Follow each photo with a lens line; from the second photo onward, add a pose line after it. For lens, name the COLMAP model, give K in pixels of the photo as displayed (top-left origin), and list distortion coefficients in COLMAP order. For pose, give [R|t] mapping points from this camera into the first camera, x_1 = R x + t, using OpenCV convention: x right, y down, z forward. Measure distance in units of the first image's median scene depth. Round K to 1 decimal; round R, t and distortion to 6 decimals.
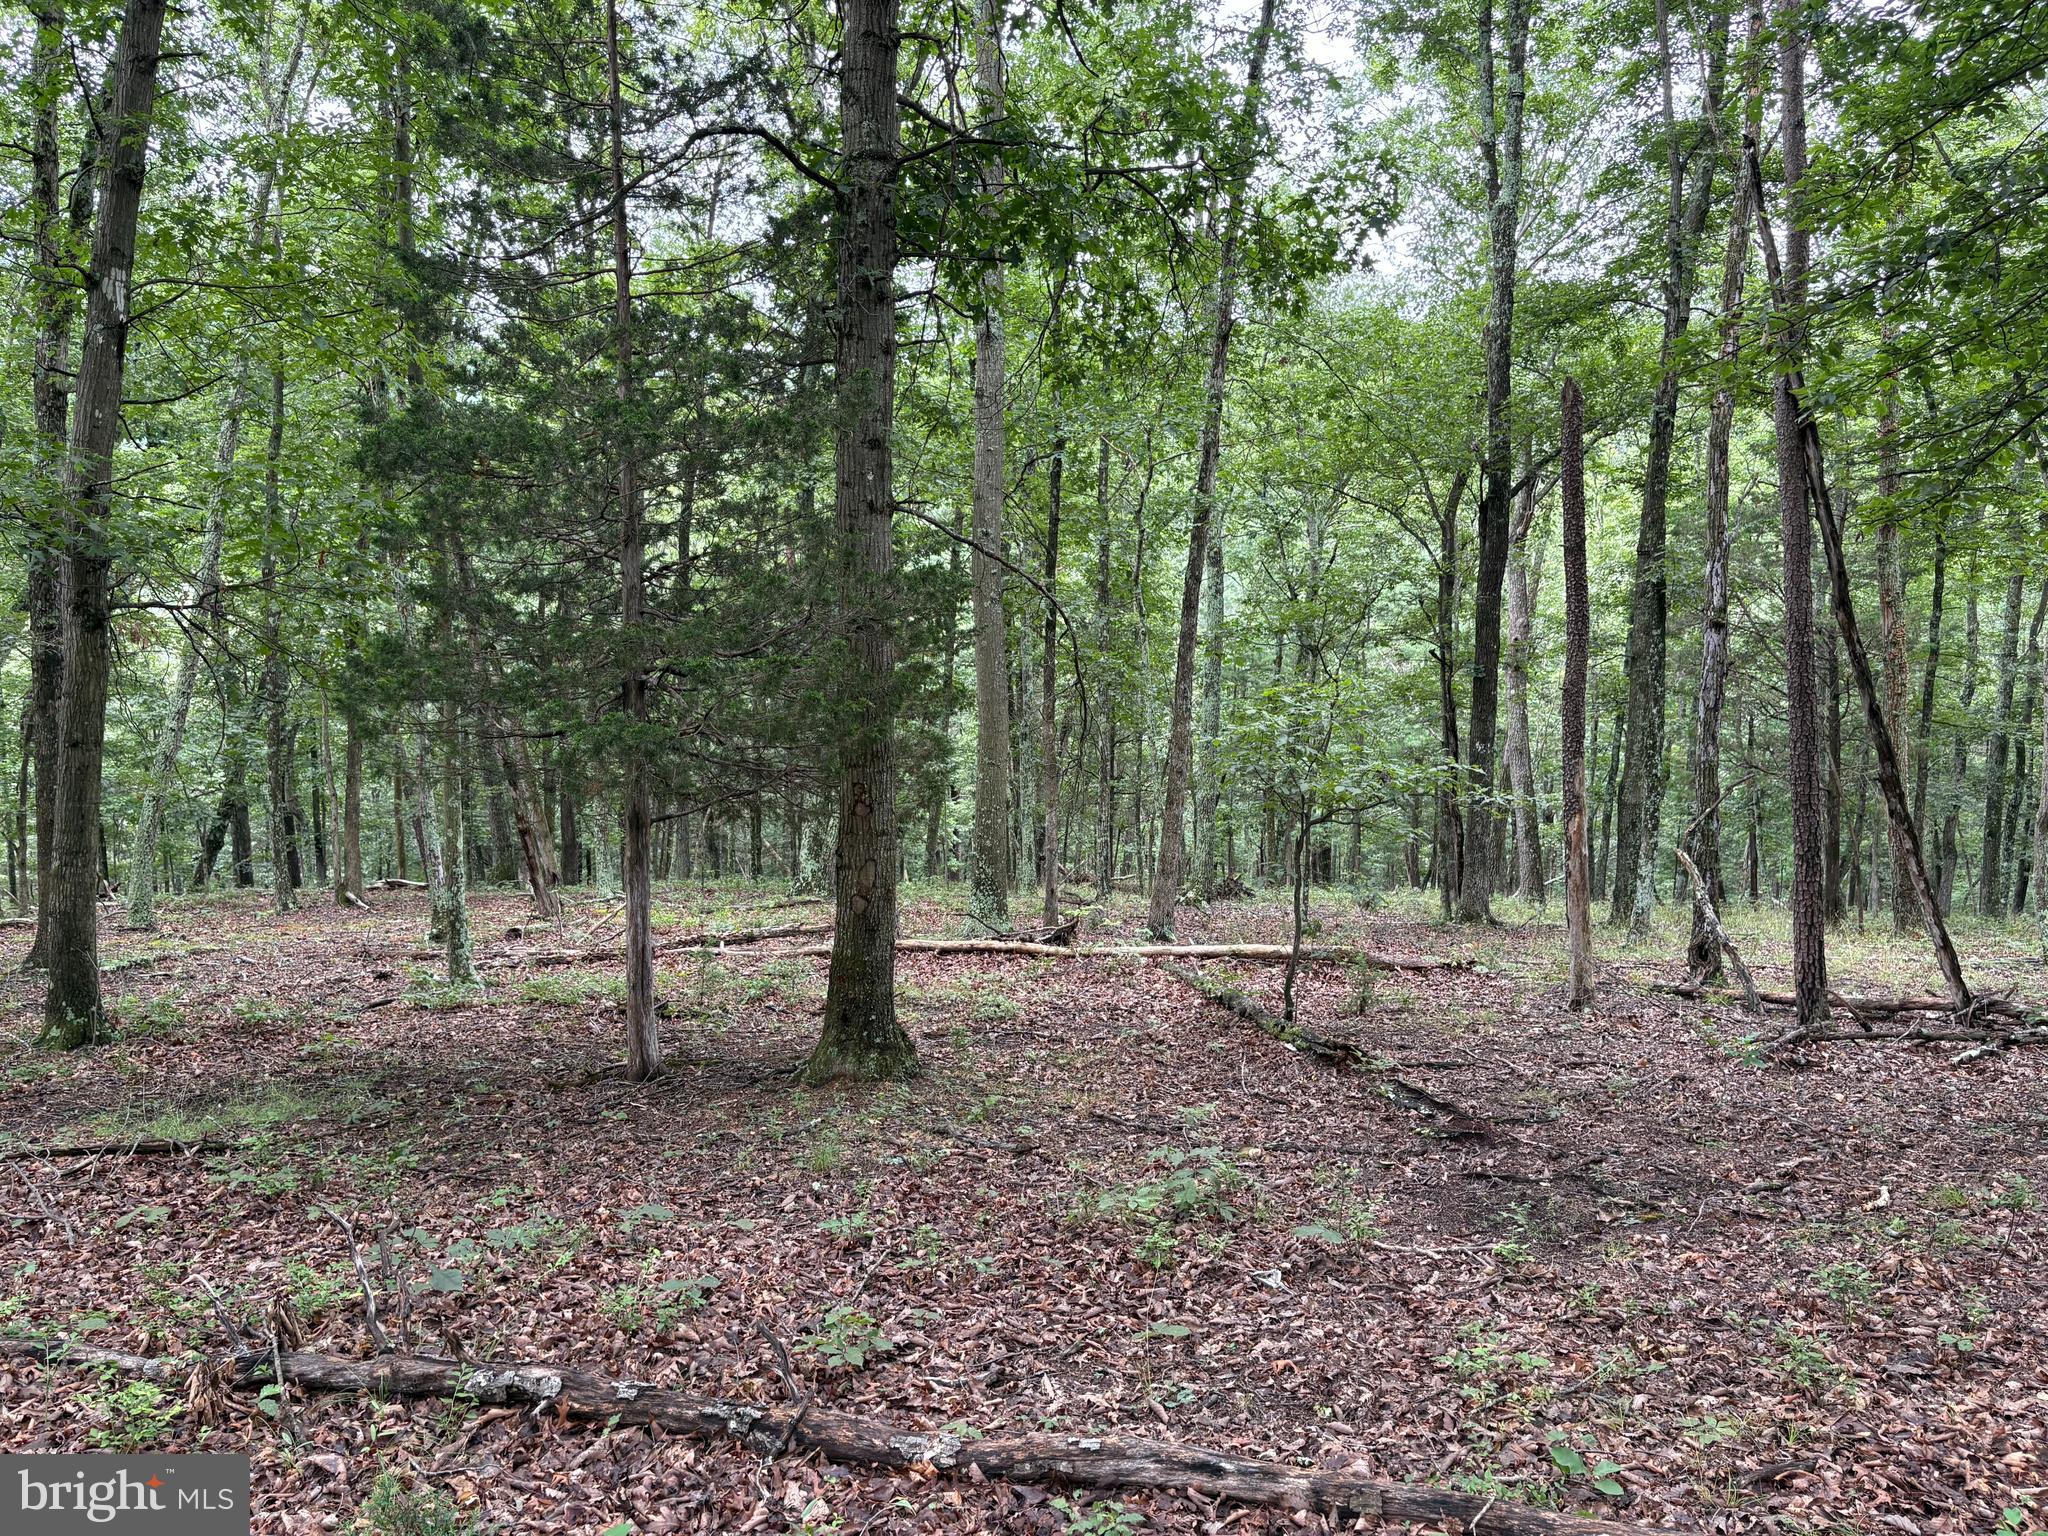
lens RADIAL K [[1542.5, 0, 1022.9], [0, 1542.5, 762.0], [0, 0, 1]] dist [0.049012, -0.055897]
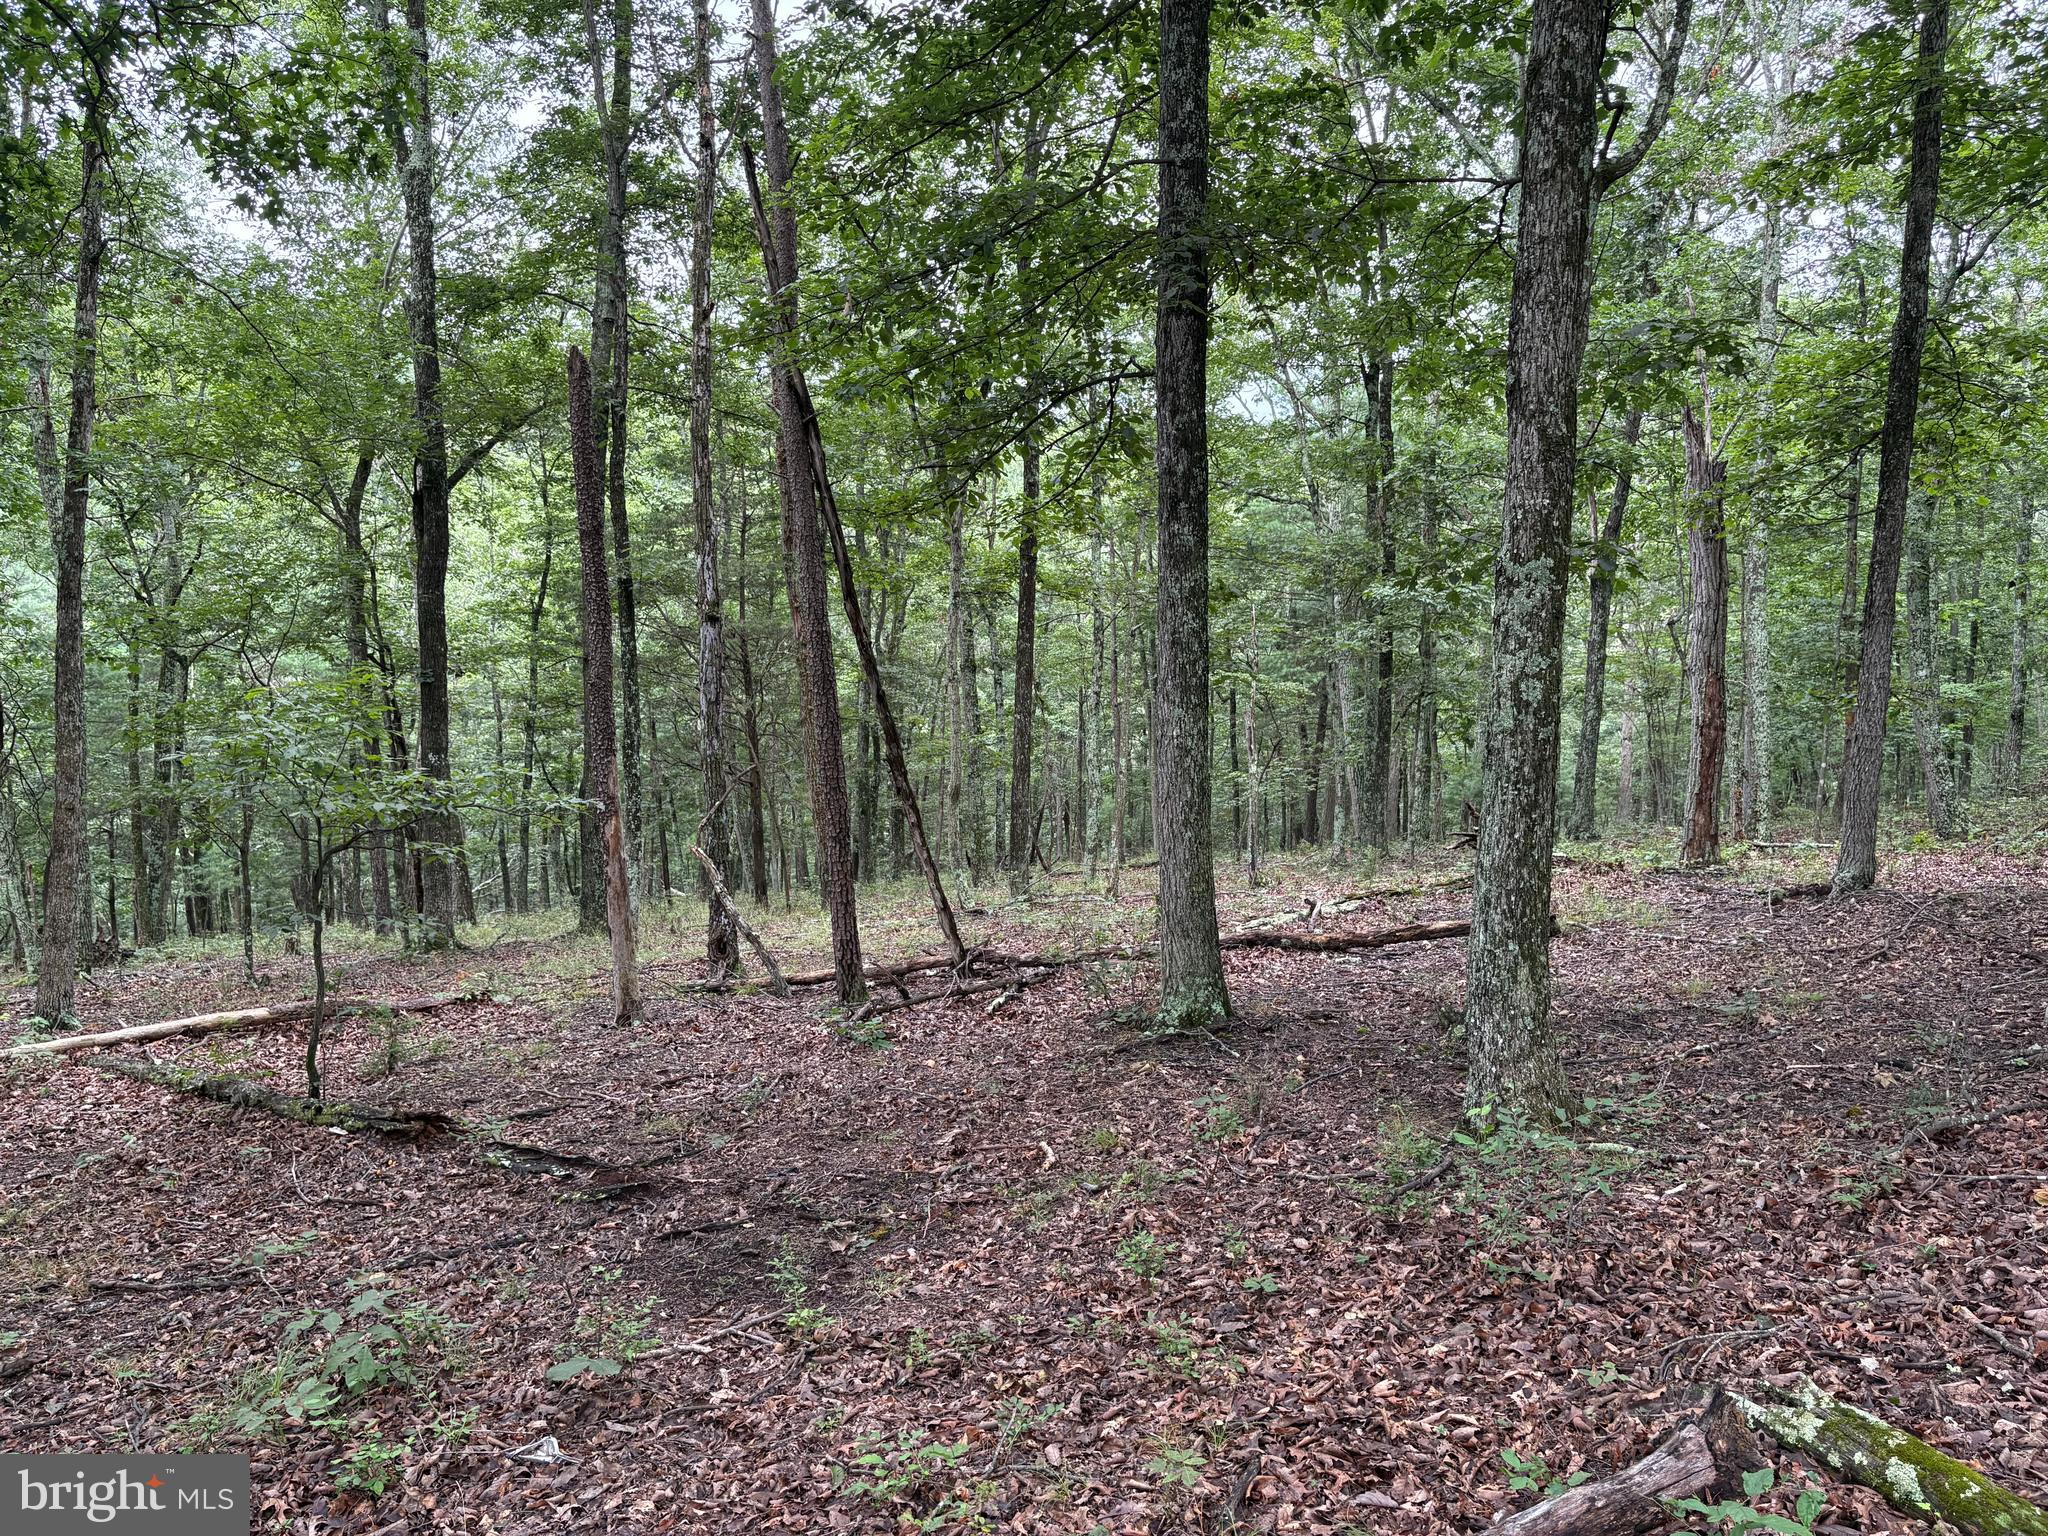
lens RADIAL K [[1542.5, 0, 1021.8], [0, 1542.5, 772.8], [0, 0, 1]] dist [0.049012, -0.055897]
pose [[0.761277, -0.063680, 0.645292, -0.069568], [0.065880, 0.997612, 0.020727, 0.004948], [-0.645072, 0.026733, 0.763654, 0.152833]]
